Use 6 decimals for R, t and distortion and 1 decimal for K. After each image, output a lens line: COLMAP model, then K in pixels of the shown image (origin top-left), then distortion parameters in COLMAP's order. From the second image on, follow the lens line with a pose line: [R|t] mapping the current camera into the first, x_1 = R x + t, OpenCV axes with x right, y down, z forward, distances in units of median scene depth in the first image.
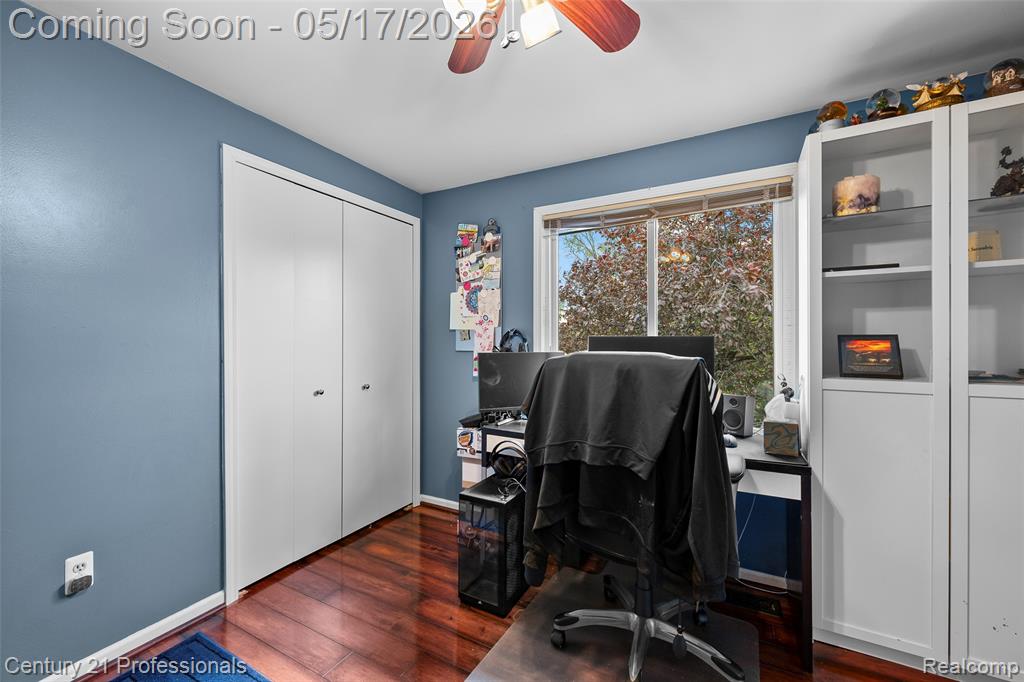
lens RADIAL K [[408.9, 0, 512.7], [0, 408.9, 340.1], [0, 0, 1]] dist [0.000574, -0.000563]
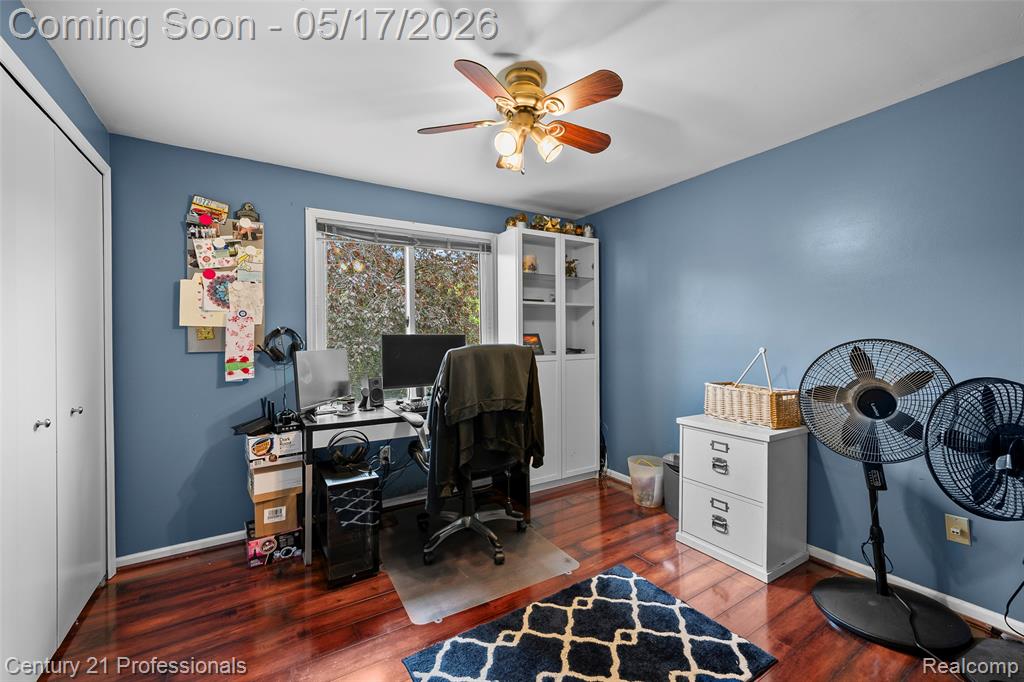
lens RADIAL K [[408.9, 0, 530.0], [0, 408.9, 335.7], [0, 0, 1]] dist [0.000574, -0.000563]
pose [[0.474046, -0.003403, 0.880494, -0.546667], [0.008253, 0.999966, -0.000579, -0.001035], [-0.880462, 0.007541, 0.474058, 0.035073]]
